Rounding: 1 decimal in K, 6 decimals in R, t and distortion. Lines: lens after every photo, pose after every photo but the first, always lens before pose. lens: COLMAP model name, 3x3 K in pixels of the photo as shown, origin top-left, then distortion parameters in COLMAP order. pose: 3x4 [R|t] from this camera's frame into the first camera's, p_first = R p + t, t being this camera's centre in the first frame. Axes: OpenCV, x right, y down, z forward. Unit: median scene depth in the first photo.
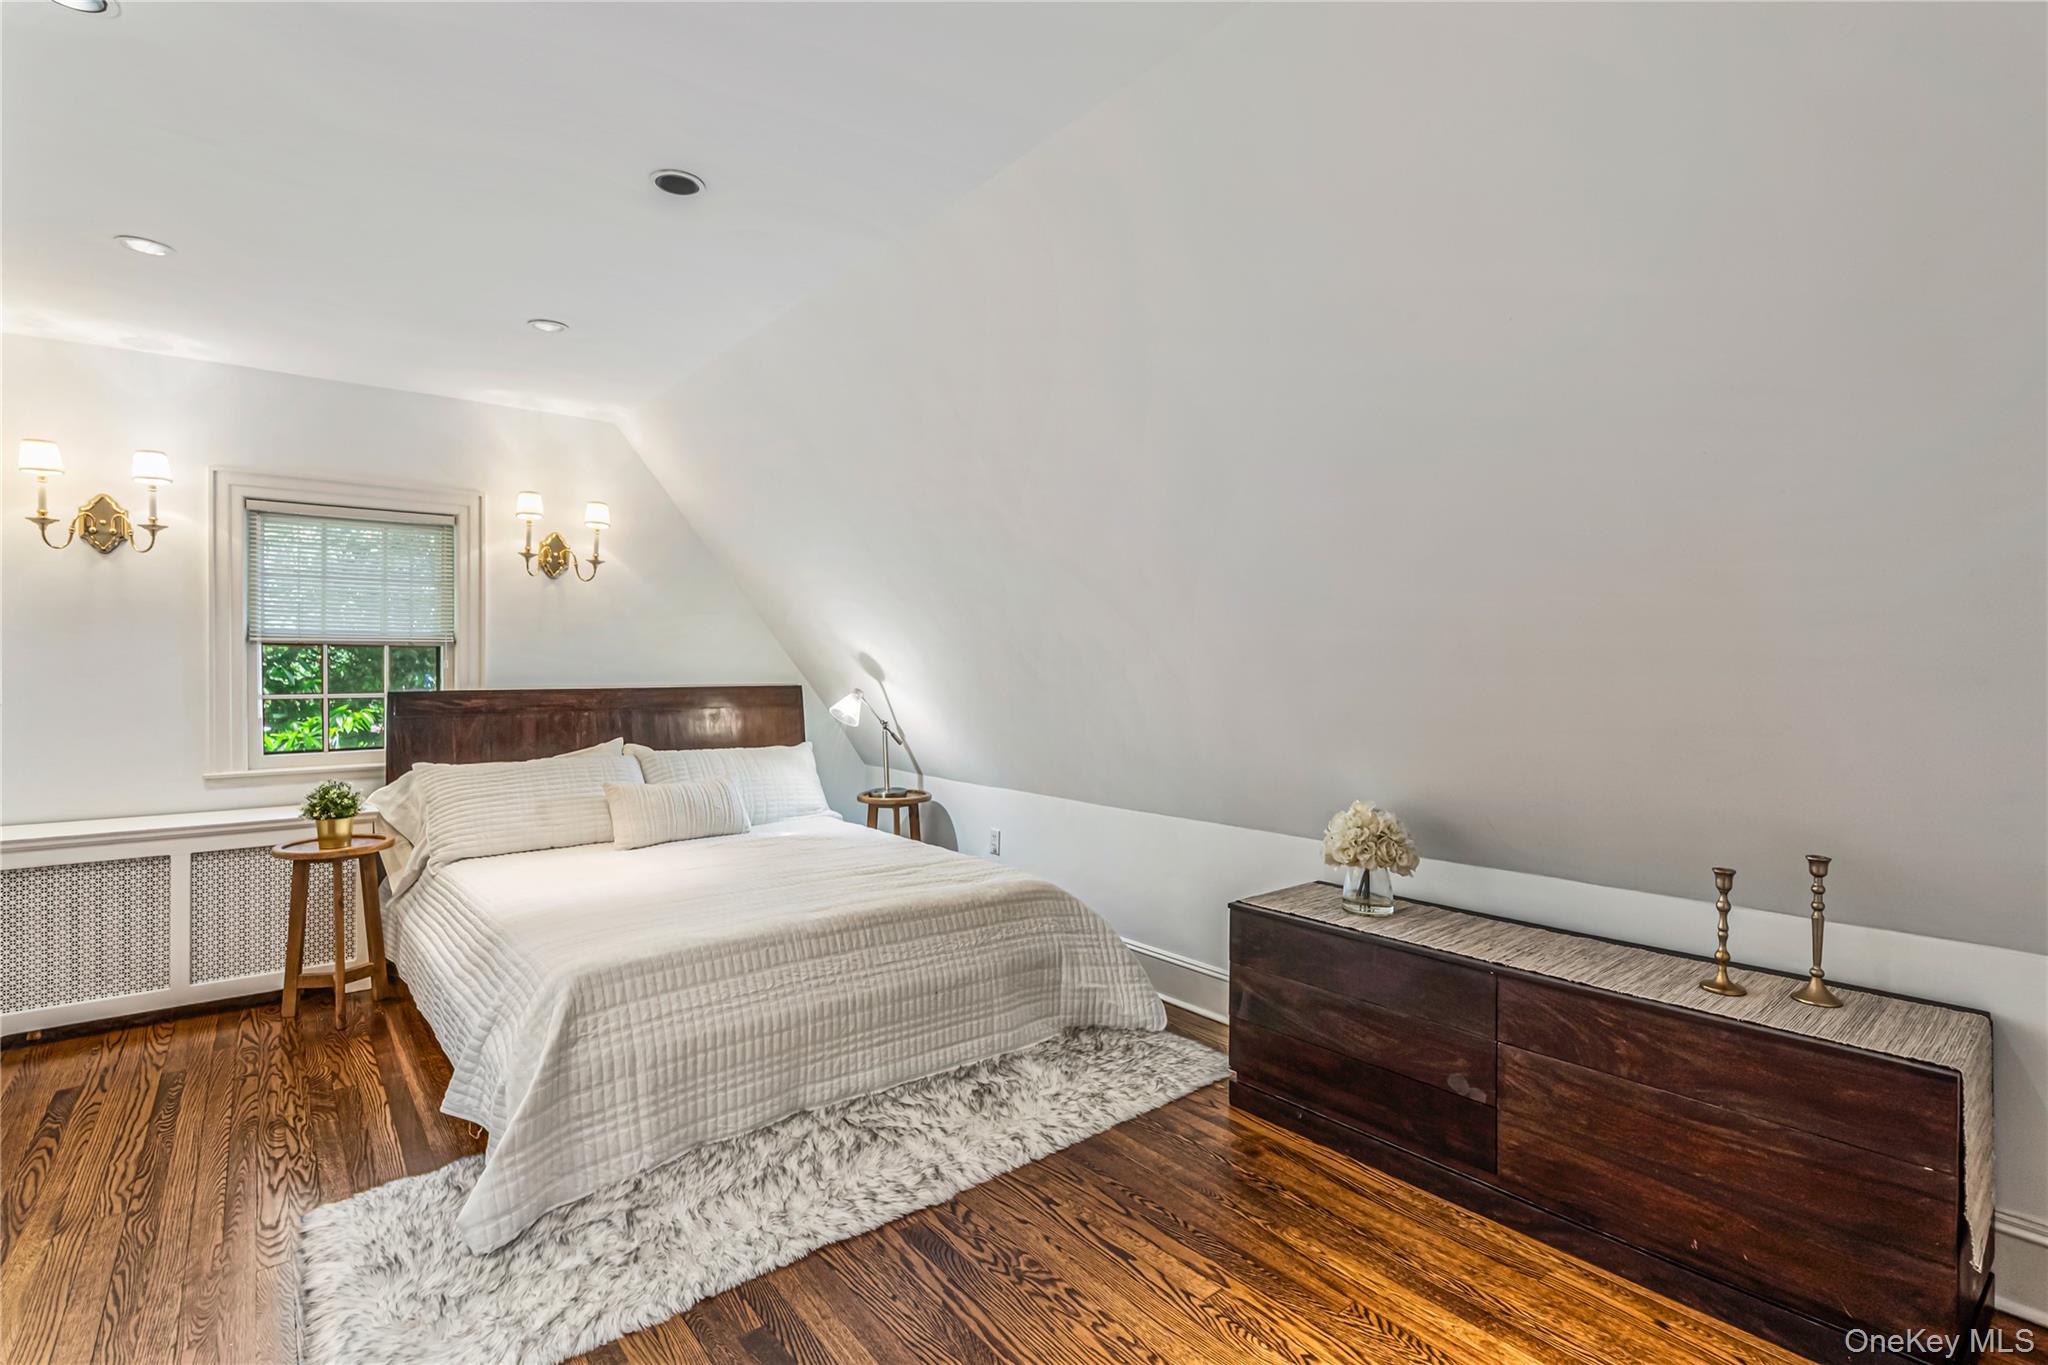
lens RADIAL K [[938.5, 0, 1006.2], [0, 938.5, 689.1], [0, 0, 1]] dist [-0.002916, 0.000054]
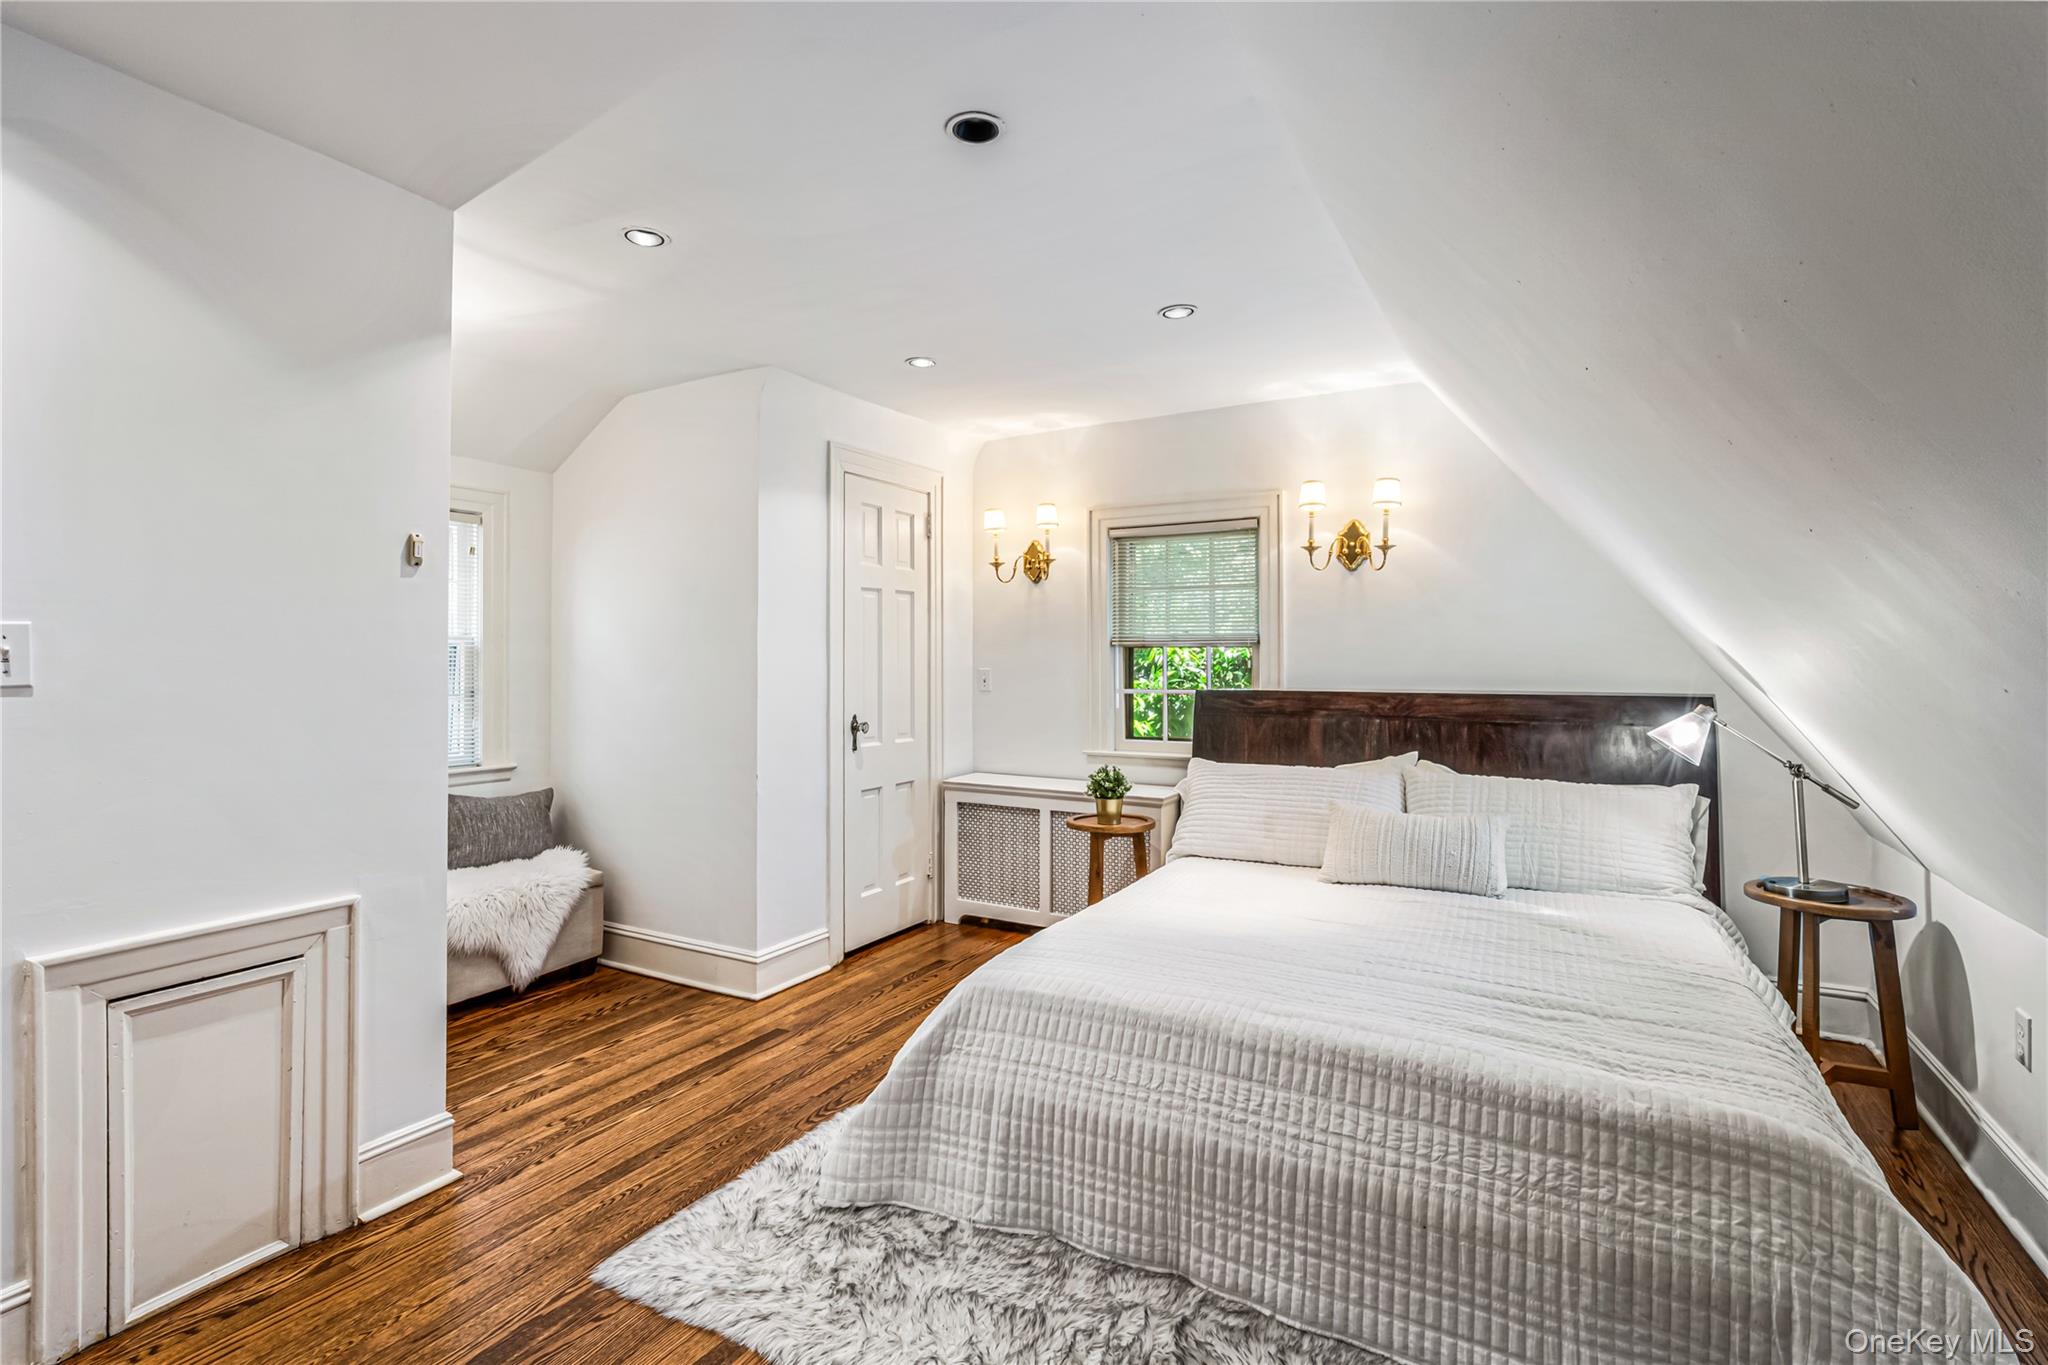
lens RADIAL K [[964.8, 0, 1022.9], [0, 964.8, 652.2], [0, 0, 1]] dist [0.015363, -0.000402]
pose [[0.375057, -0.005343, -0.926986, 0.334363], [-0.025039, 0.999560, -0.015892, -0.018885], [0.926664, 0.029171, 0.374758, 0.438179]]
